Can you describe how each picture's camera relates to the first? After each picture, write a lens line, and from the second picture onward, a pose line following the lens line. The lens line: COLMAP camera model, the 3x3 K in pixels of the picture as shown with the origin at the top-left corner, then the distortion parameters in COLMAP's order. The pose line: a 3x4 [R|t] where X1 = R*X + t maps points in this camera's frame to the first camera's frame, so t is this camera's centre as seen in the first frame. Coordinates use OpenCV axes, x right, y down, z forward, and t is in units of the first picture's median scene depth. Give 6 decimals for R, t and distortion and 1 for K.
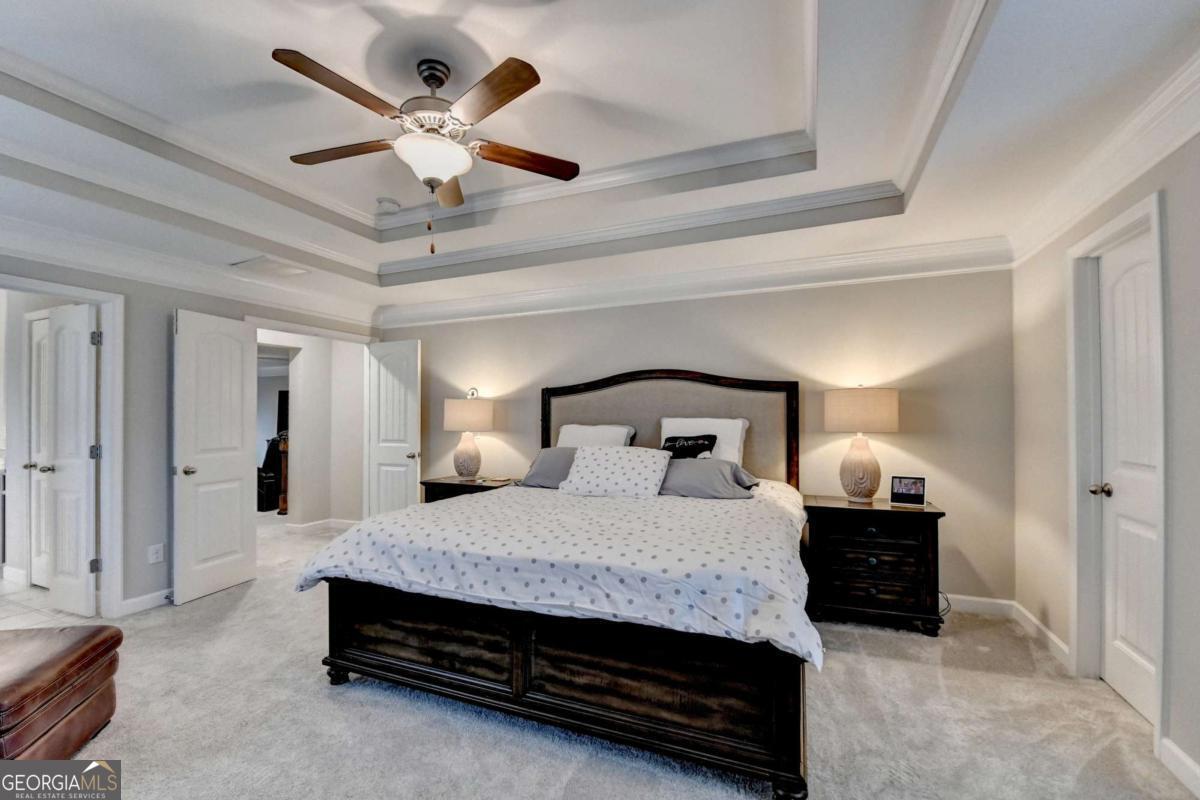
lens RADIAL K [[502.2, 0, 599.1], [0, 502.2, 411.7], [0, 0, 1]] dist [-0.000111, -0.007910]
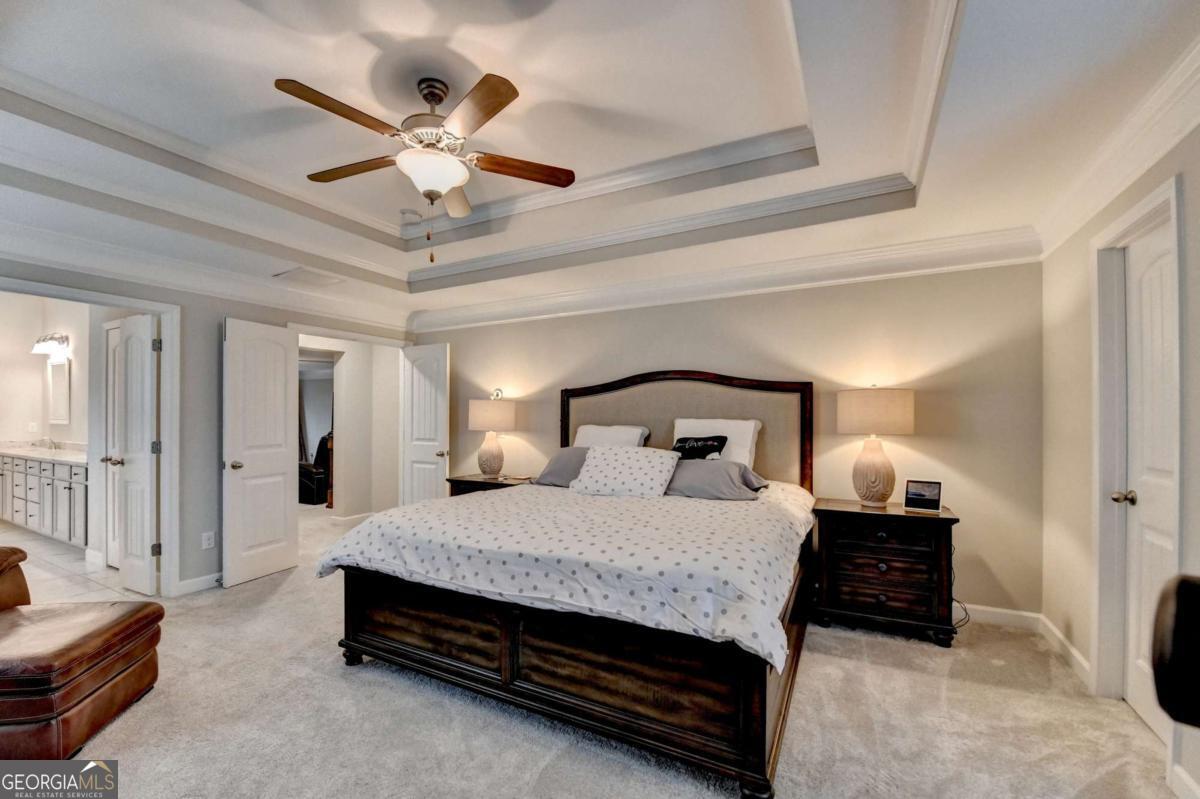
lens RADIAL K [[500.1, 0, 598.9], [0, 500.1, 414.9], [0, 0, 1]] dist [-0.002019, -0.007081]
pose [[0.995405, 0.003015, -0.095710, 0.114158], [-0.002571, 0.999985, 0.004761, 0.000802], [0.095723, -0.004493, 0.995398, -0.013772]]
